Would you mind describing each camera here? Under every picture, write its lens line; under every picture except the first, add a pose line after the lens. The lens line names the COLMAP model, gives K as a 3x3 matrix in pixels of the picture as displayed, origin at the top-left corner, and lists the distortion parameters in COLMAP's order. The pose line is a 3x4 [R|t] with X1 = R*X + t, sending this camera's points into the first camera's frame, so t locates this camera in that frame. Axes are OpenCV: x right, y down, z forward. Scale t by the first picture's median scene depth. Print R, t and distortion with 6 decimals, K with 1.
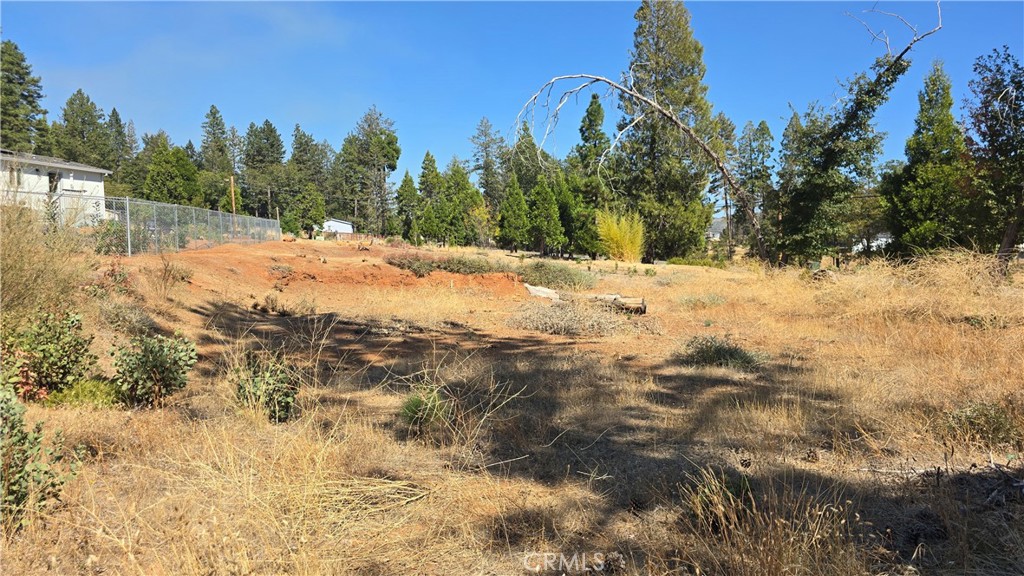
lens RADIAL K [[679.1, 0, 512.0], [0, 679.1, 288.0], [0, 0, 1]] dist [0.057507, -0.052133]
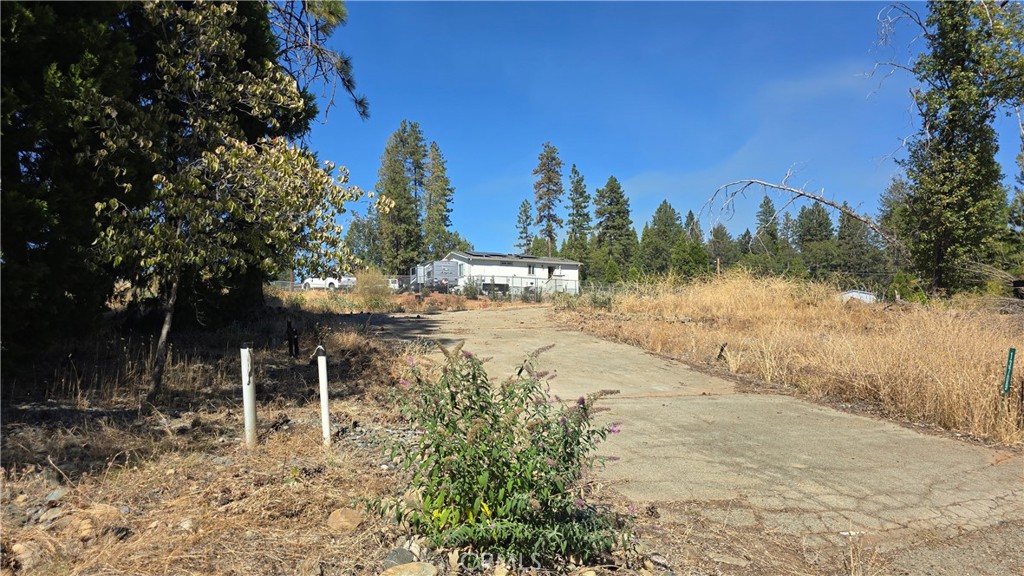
lens RADIAL K [[671.6, 0, 526.6], [0, 671.6, 298.0], [0, 0, 1]] dist [0.048127, -0.050615]
pose [[0.687700, -0.034323, -0.725184, 0.158562], [-0.037873, 0.995826, -0.083047, 0.017830], [0.725007, 0.084577, 0.683529, -0.068086]]
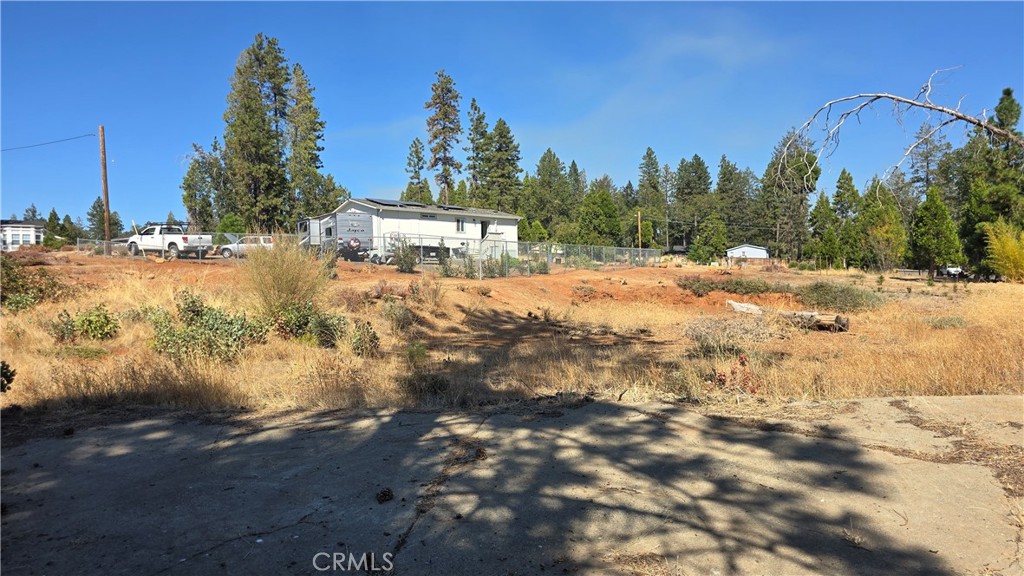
lens RADIAL K [[671.6, 0, 526.6], [0, 671.6, 298.0], [0, 0, 1]] dist [0.048127, -0.050615]
pose [[0.820457, 0.008355, -0.571647, 0.049375], [-0.021330, 0.999644, -0.016004, 0.001897], [0.571310, 0.025324, 0.820344, -0.014716]]
